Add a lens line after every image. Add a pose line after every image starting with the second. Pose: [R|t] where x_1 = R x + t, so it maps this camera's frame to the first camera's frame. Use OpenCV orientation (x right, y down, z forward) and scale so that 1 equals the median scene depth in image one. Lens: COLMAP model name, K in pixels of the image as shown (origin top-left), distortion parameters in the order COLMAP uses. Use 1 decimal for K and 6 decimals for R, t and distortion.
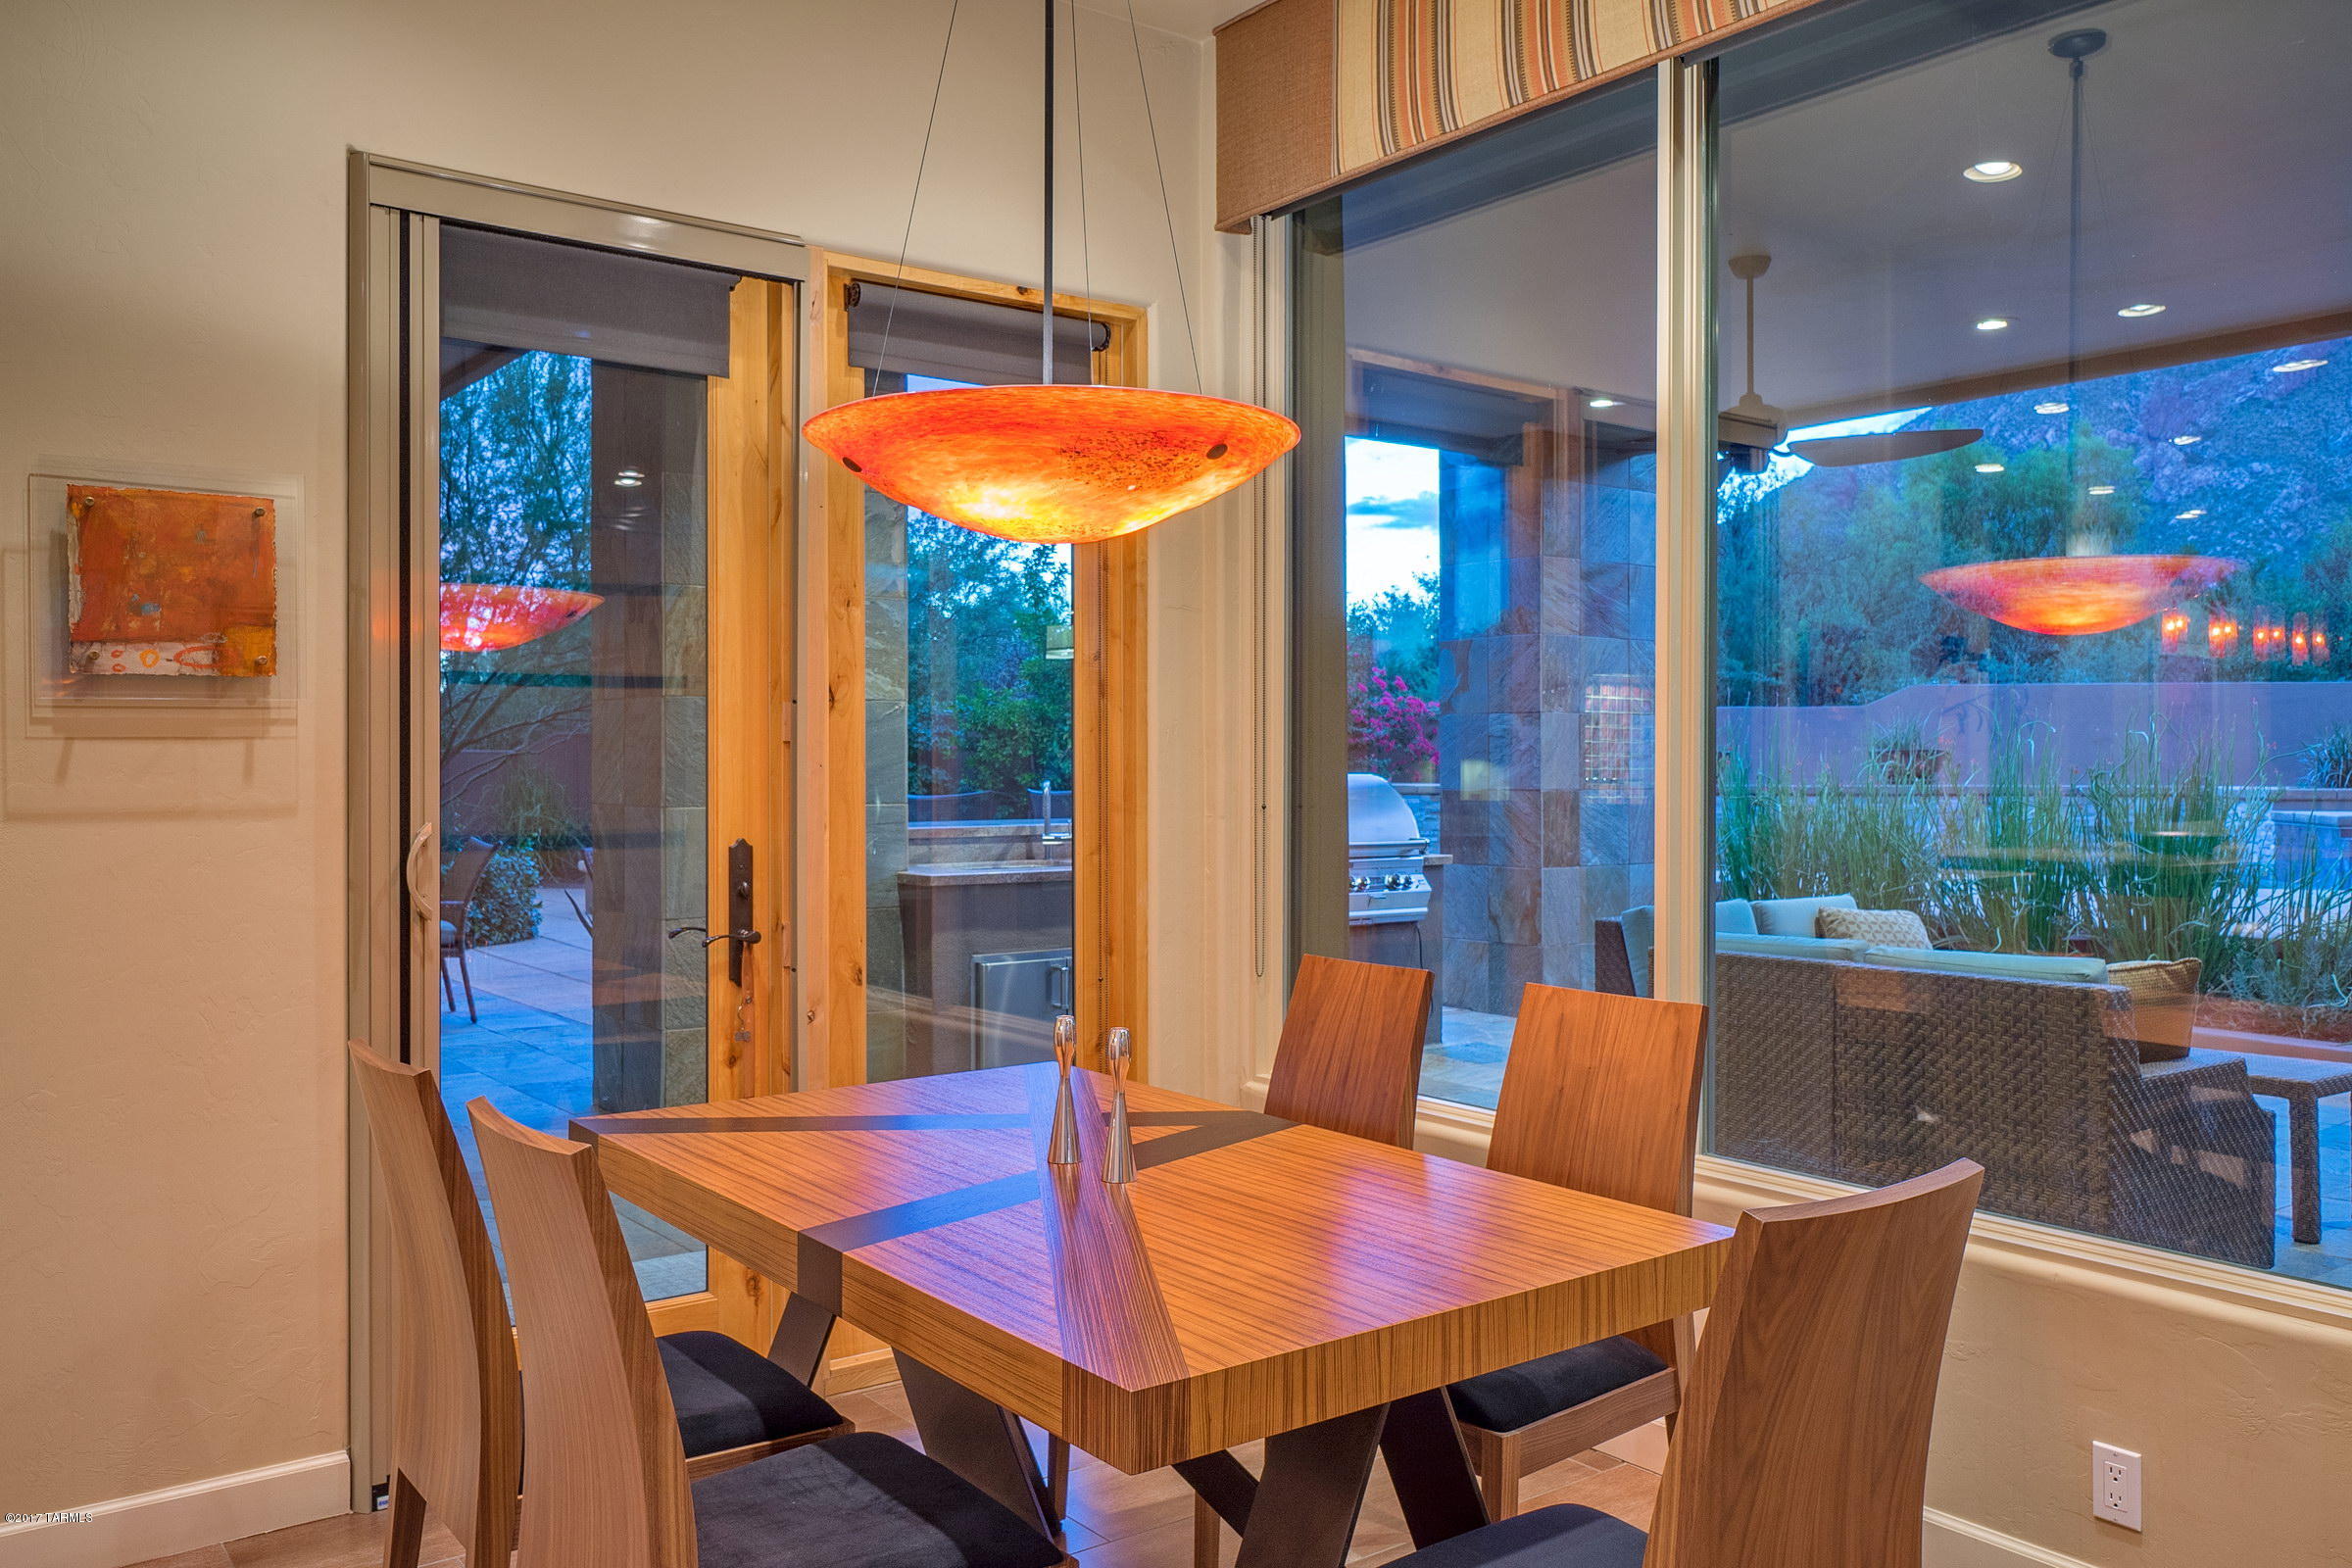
lens RADIAL K [[1810.6, 0, 1176.7], [0, 1810.6, 787.6], [0, 0, 1]] dist [-0.027799, -0.000678]
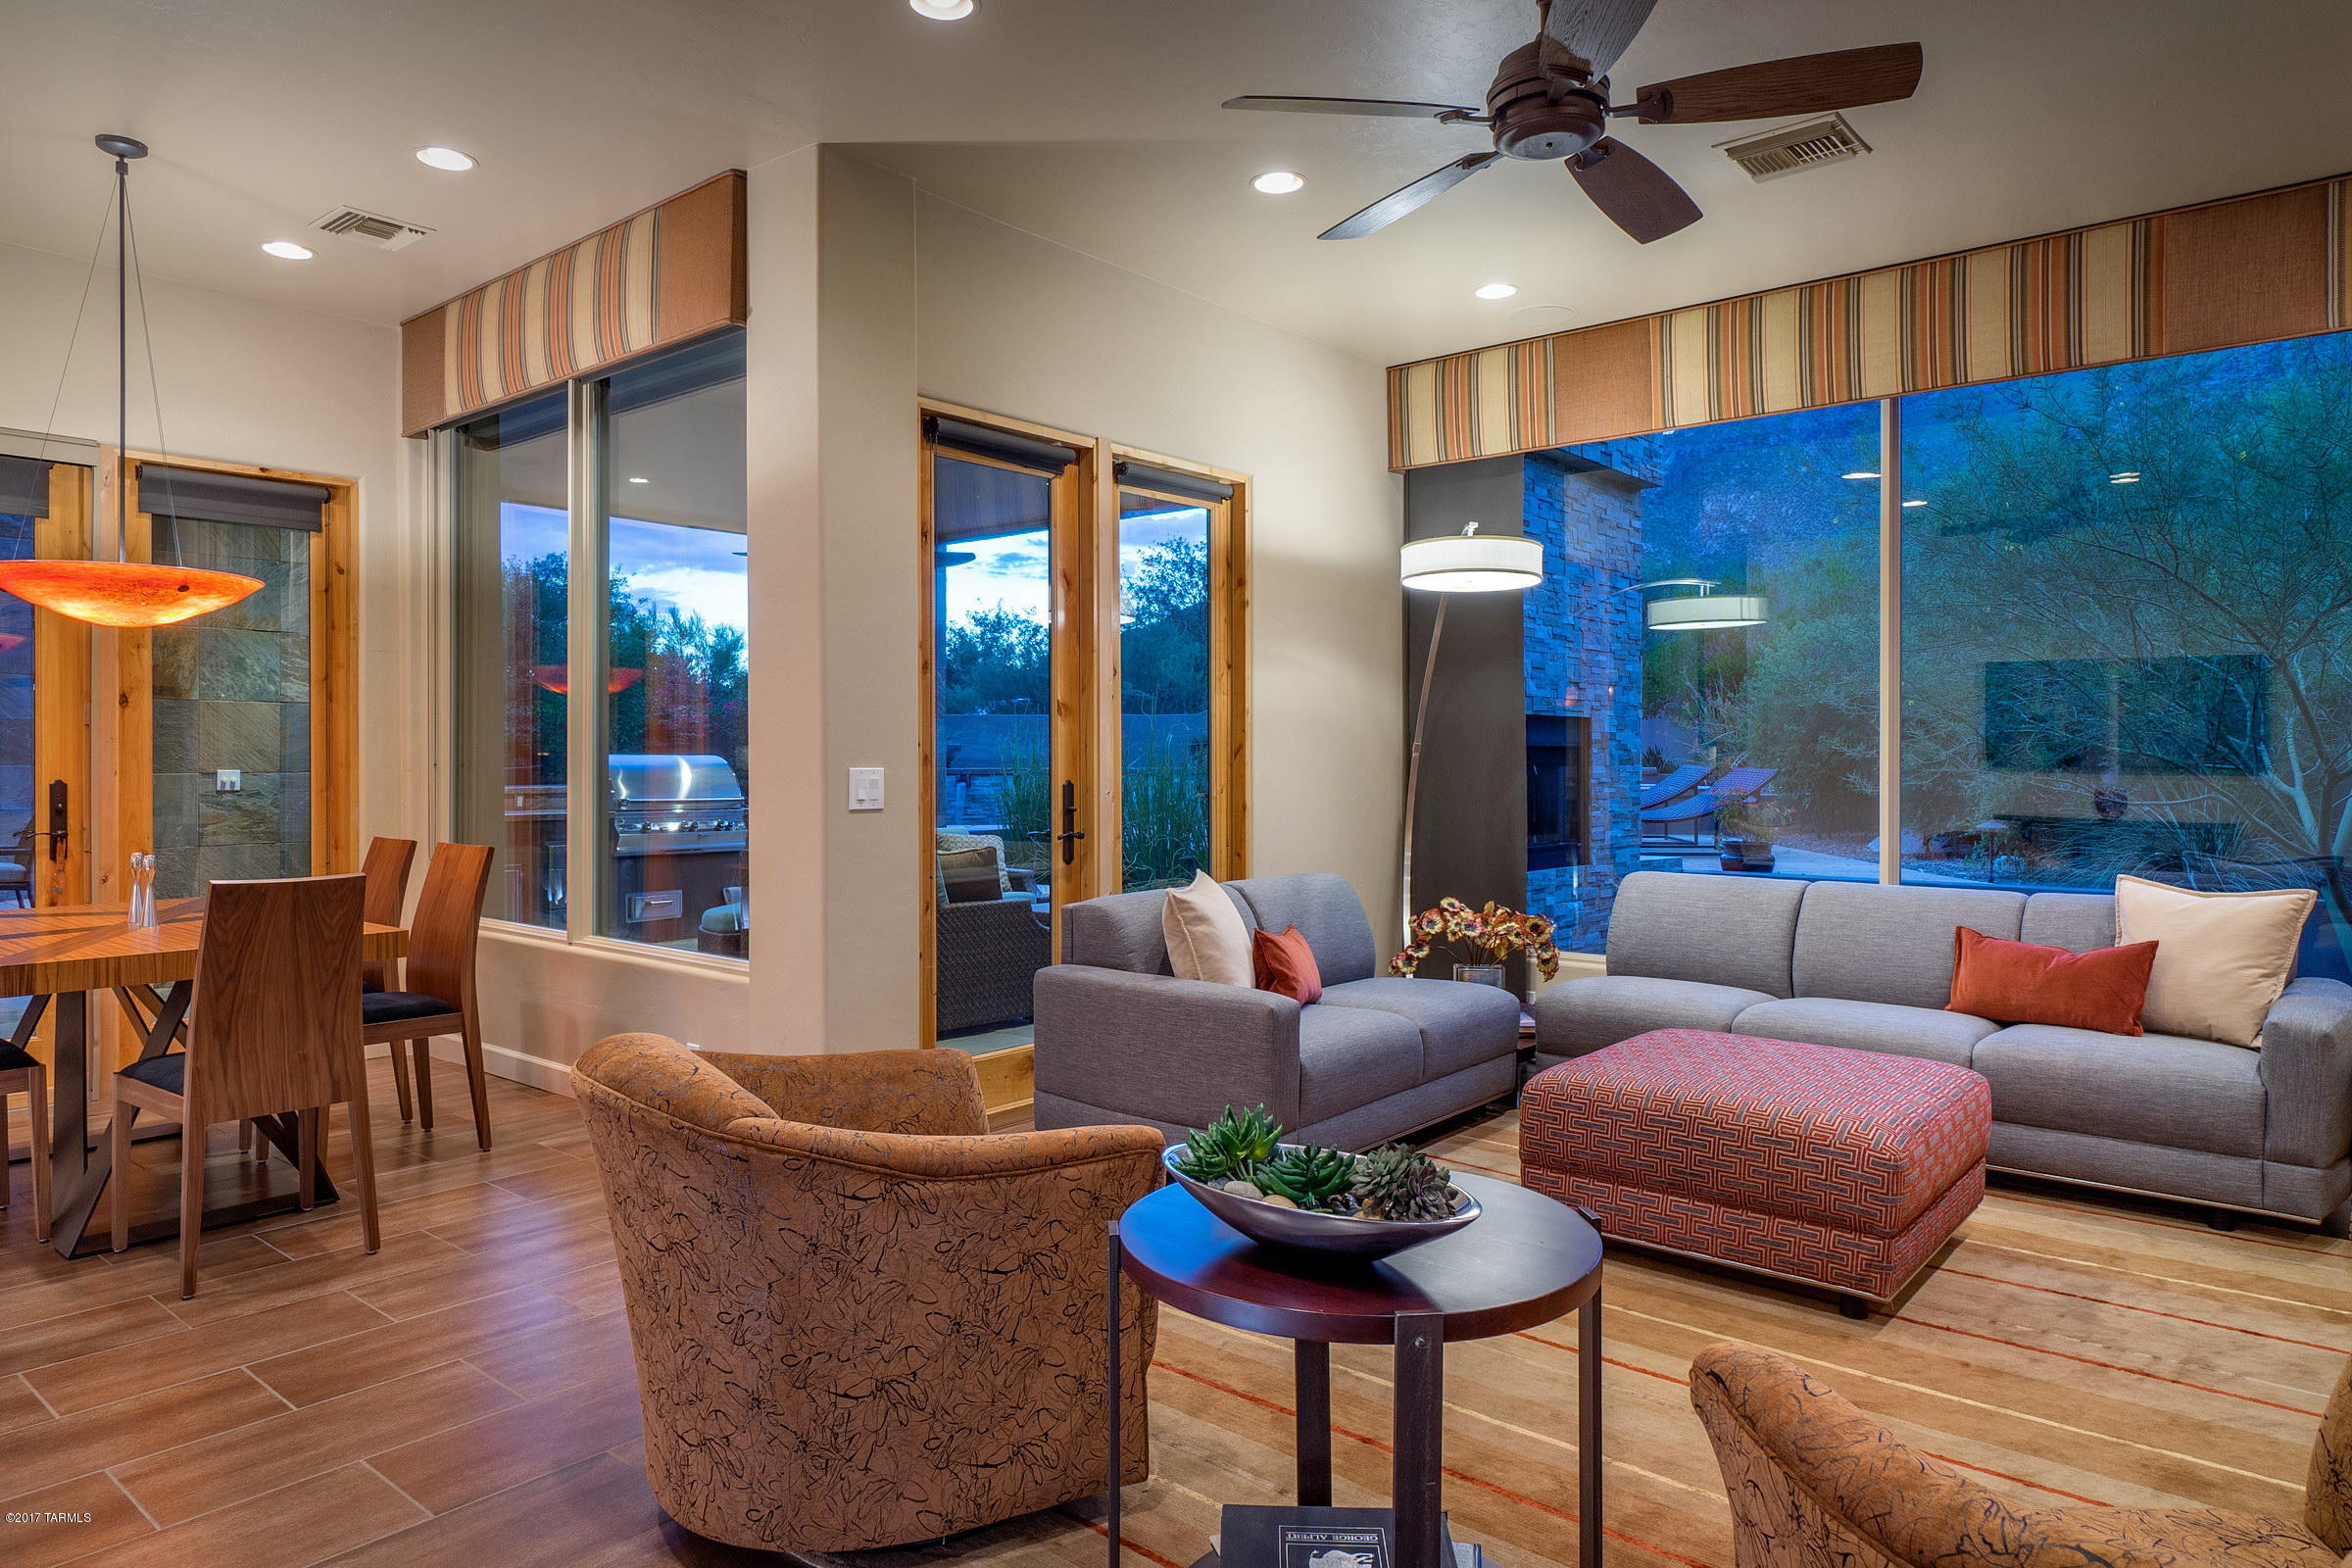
lens RADIAL K [[1450.5, 0, 1177.1], [0, 1450.5, 763.6], [0, 0, 1]] dist [-0.000365, -0.000725]
pose [[0.975644, 0.000895, 0.219359, 0.513240], [0.001662, 0.999933, -0.011473, 0.031273], [-0.219354, 0.011558, 0.975577, -0.620436]]
